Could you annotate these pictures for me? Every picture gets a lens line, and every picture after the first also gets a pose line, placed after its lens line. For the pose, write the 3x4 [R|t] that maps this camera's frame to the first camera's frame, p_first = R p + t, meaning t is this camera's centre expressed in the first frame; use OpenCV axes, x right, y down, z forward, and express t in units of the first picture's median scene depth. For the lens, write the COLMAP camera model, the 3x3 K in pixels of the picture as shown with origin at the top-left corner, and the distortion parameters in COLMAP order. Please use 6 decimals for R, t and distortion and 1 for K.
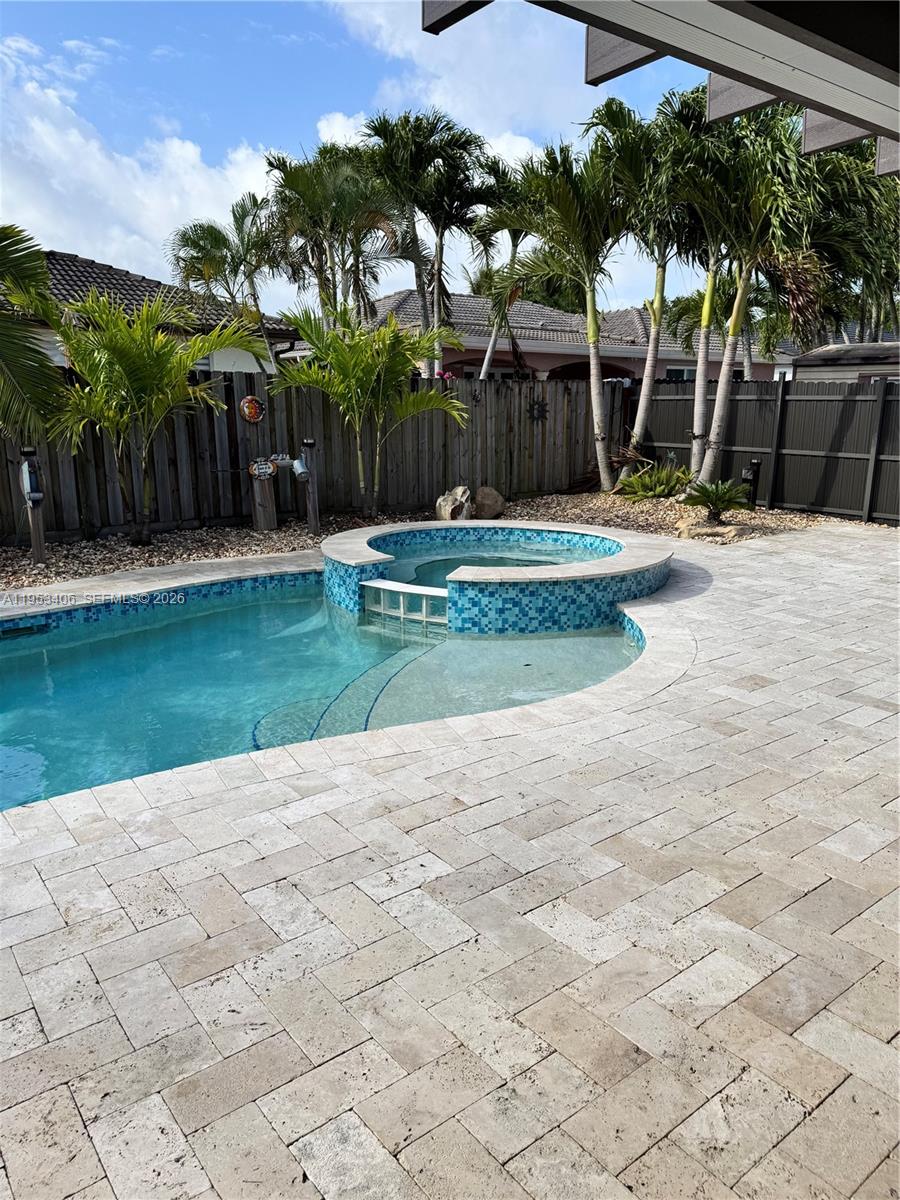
lens RADIAL K [[834.0, 0, 455.4], [0, 834.0, 592.0], [0, 0, 1]] dist [0.078508, -0.069800]
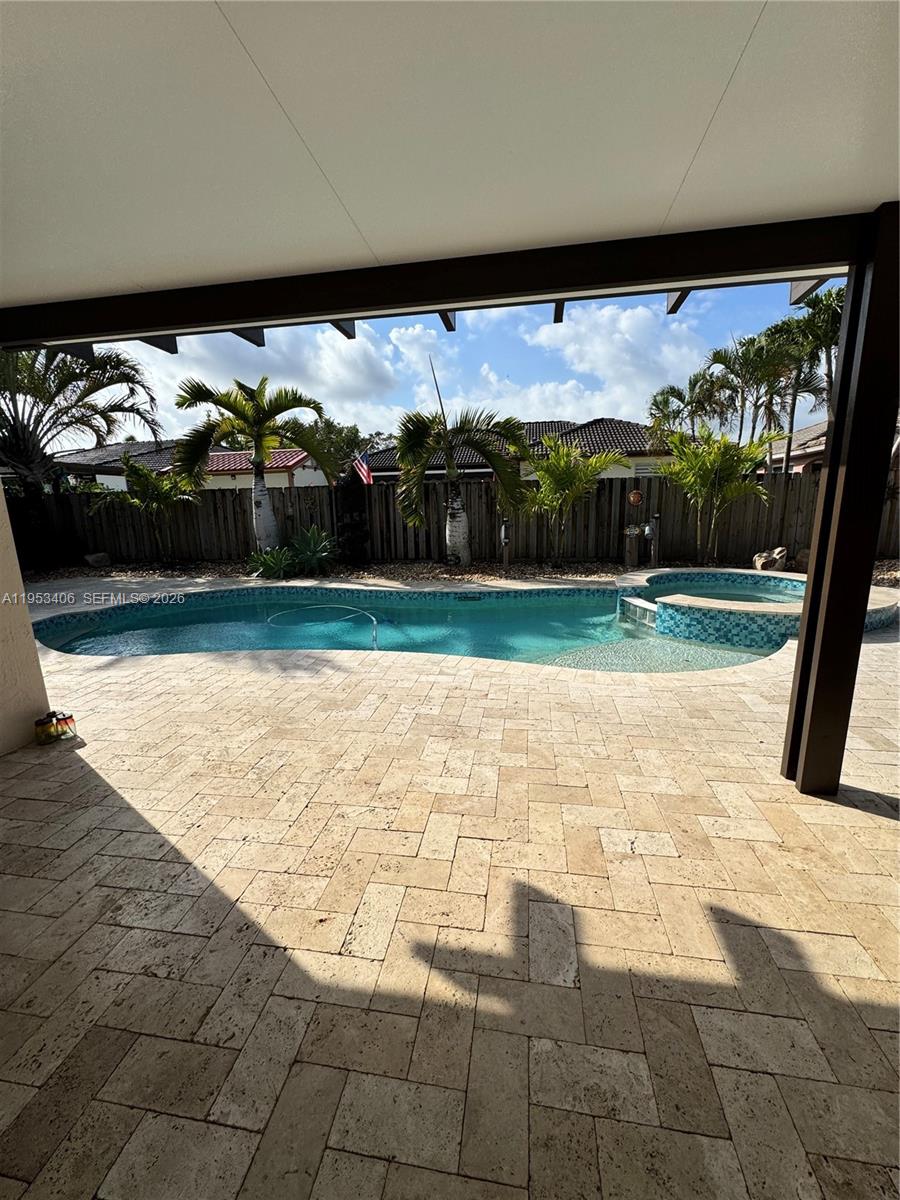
lens RADIAL K [[482.6, 0, 467.8], [0, 482.6, 602.5], [0, 0, 1]] dist [-0.000131, -0.000503]
pose [[0.689049, 0.134629, -0.712100, 0.400342], [-0.134513, 0.989278, 0.056874, -0.015034], [0.712122, 0.056598, 0.699771, 0.078662]]
